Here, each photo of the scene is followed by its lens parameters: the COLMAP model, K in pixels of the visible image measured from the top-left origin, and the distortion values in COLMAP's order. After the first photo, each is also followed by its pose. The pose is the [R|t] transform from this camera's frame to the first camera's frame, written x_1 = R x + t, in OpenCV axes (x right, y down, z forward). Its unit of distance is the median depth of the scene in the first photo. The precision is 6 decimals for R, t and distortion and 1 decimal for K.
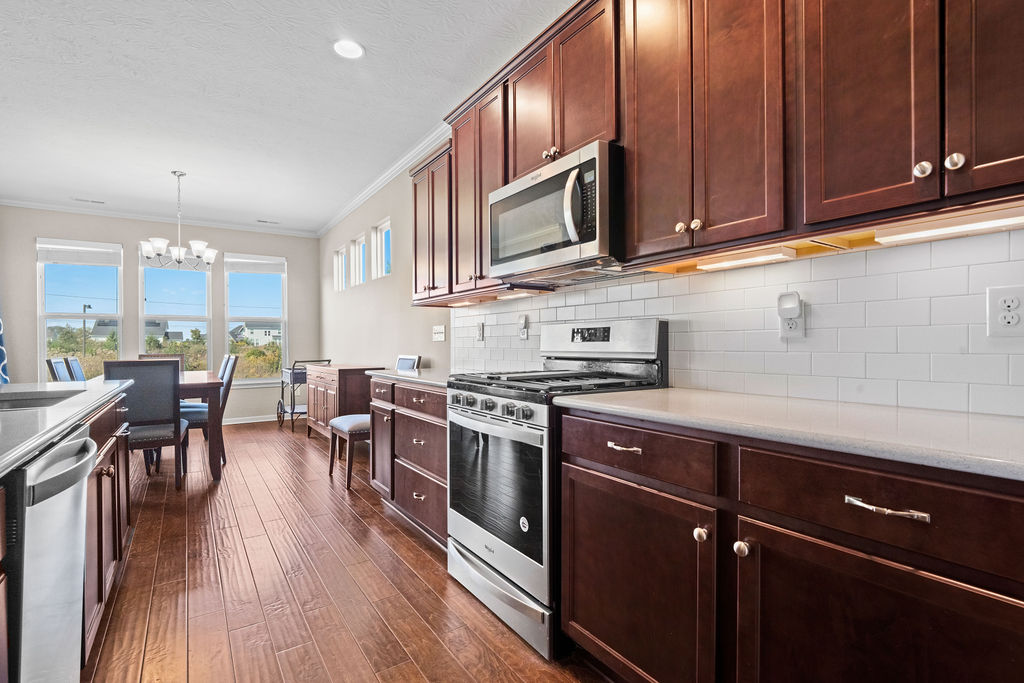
lens RADIAL K [[480.9, 0, 504.6], [0, 480.9, 347.3], [0, 0, 1]] dist [-0.015993, 0.002232]
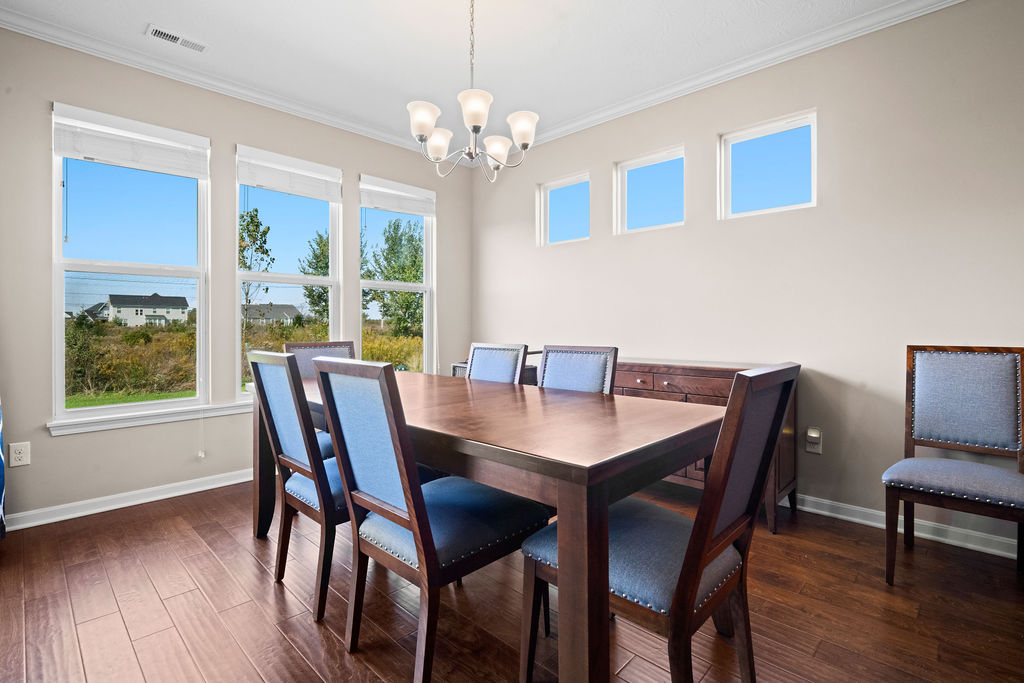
lens RADIAL K [[480.9, 0, 501.9], [0, 480.9, 327.6], [0, 0, 1]] dist [-0.015993, 0.002232]
pose [[0.978398, 0.003694, 0.206698, -0.957505], [-0.002828, 0.999986, -0.004487, -0.001090], [-0.206711, 0.003805, 0.978395, 0.655114]]
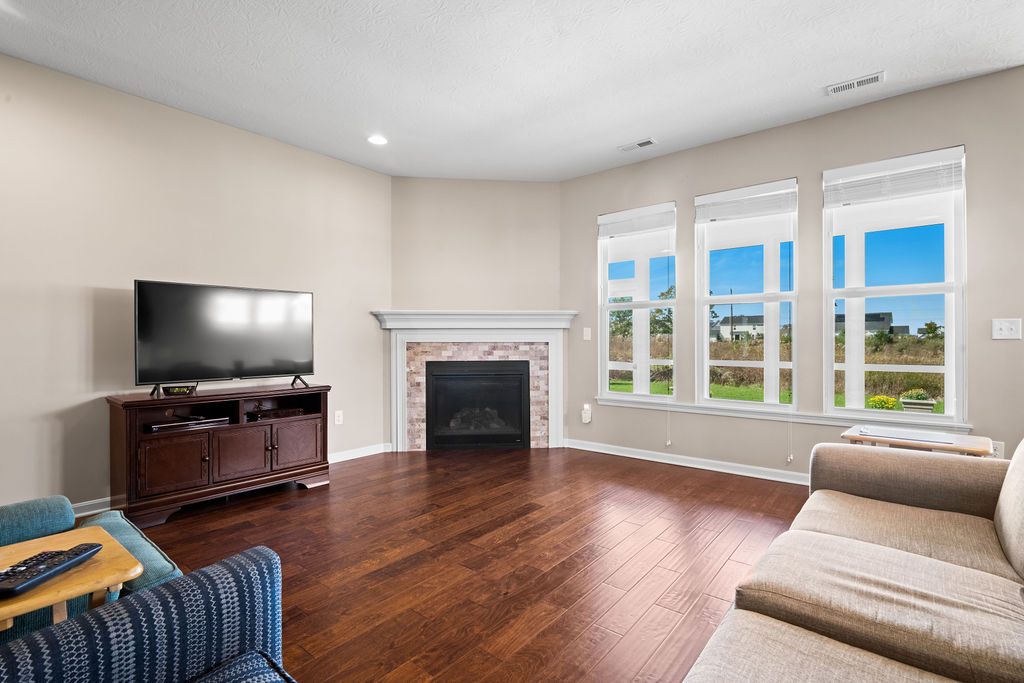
lens RADIAL K [[480.9, 0, 517.8], [0, 480.9, 341.5], [0, 0, 1]] dist [-0.015993, 0.002232]
pose [[0.298552, 0.004633, -0.954382, -0.724815], [-0.005369, 0.999981, 0.003175, 0.002598], [0.954378, 0.004176, 0.298571, -0.138119]]
